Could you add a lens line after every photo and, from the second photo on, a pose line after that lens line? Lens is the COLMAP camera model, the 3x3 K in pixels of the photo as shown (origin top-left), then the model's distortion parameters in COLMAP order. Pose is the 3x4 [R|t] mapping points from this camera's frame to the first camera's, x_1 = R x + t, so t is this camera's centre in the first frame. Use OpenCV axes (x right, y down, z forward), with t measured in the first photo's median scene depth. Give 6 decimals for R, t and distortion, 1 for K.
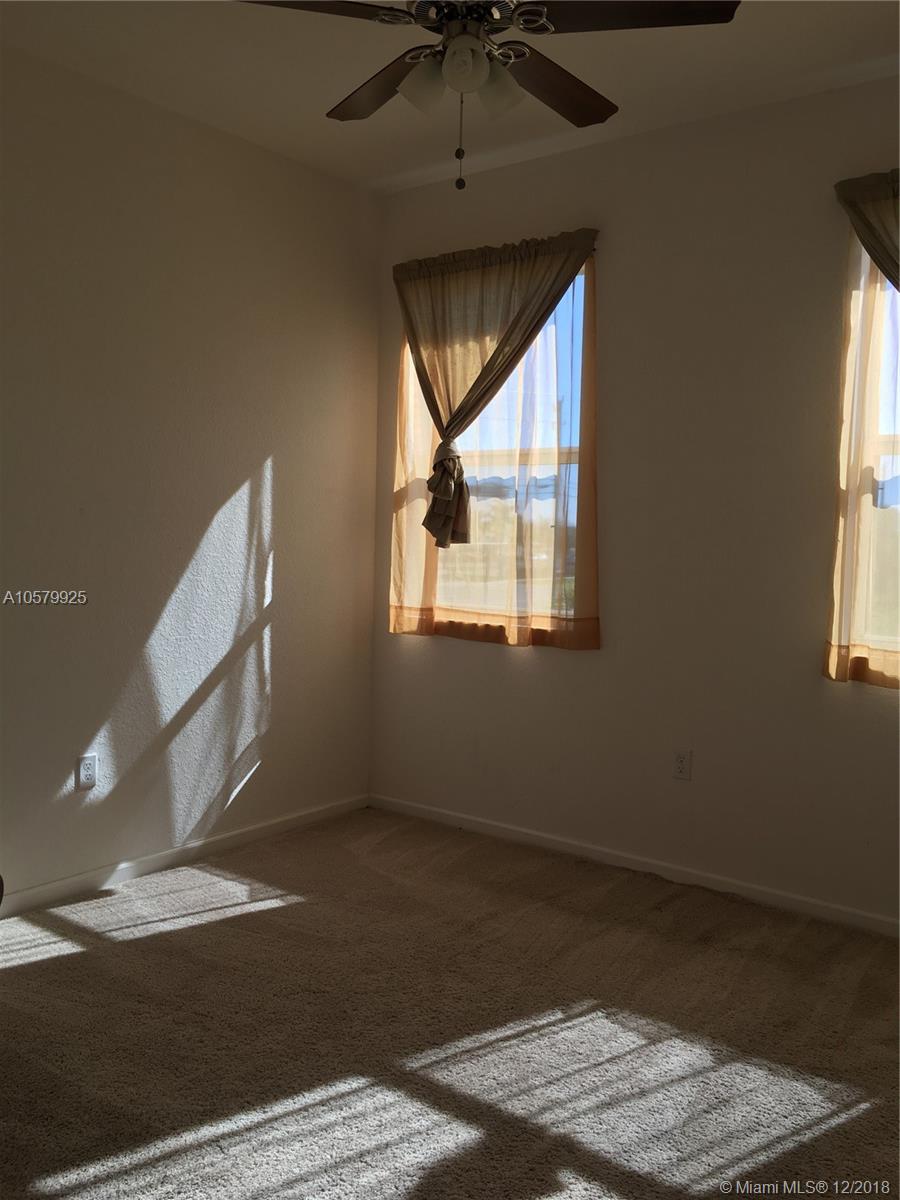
lens RADIAL K [[1035.0, 0, 450.0], [0, 1035.0, 600.0], [0, 0, 1]] dist [0.088605, -0.136701]
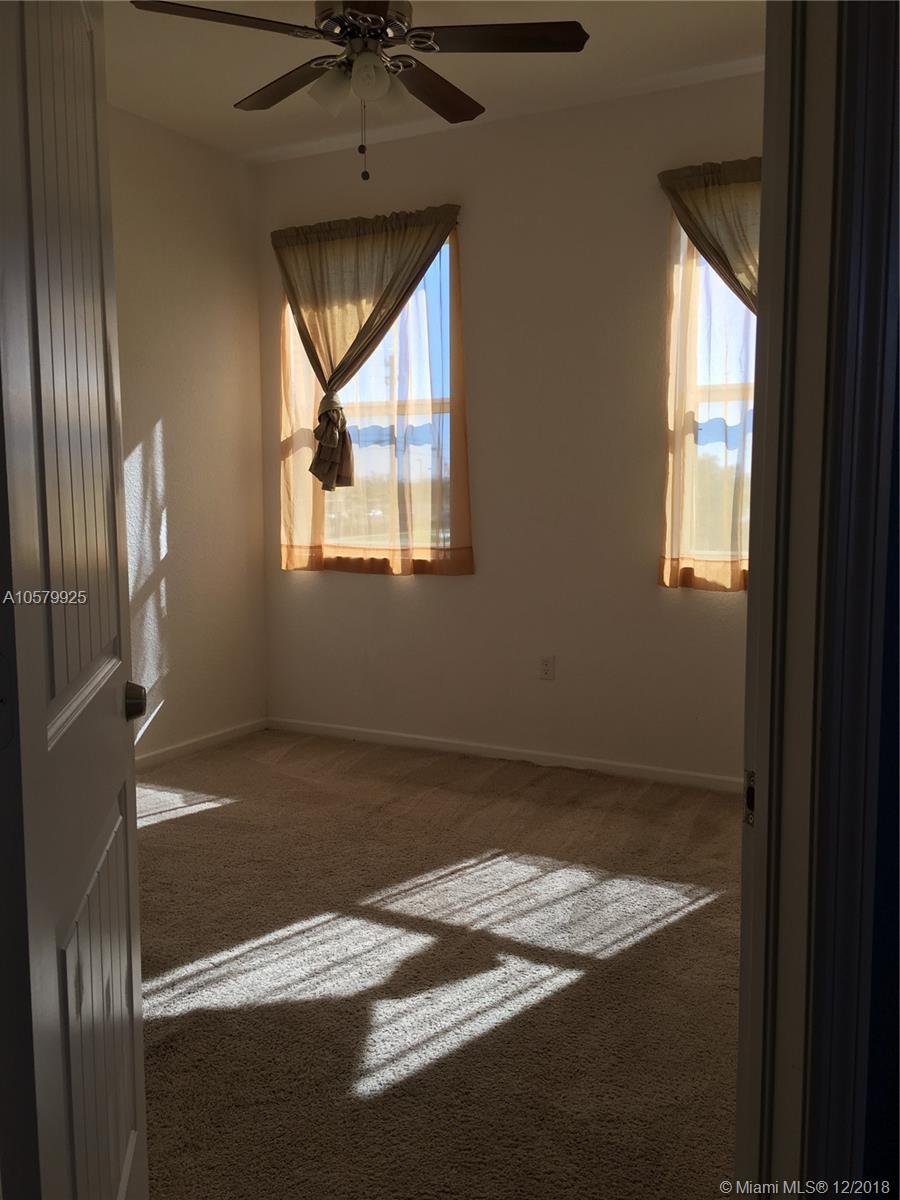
lens RADIAL K [[1035.2, 0, 450.0], [0, 1035.2, 600.0], [0, 0, 1]] dist [0.087256, -0.122322]
pose [[0.986930, -0.041195, 0.155793, -0.060477], [0.034724, 0.998427, 0.044031, 0.023235], [-0.157361, -0.038046, 0.986808, -0.131602]]
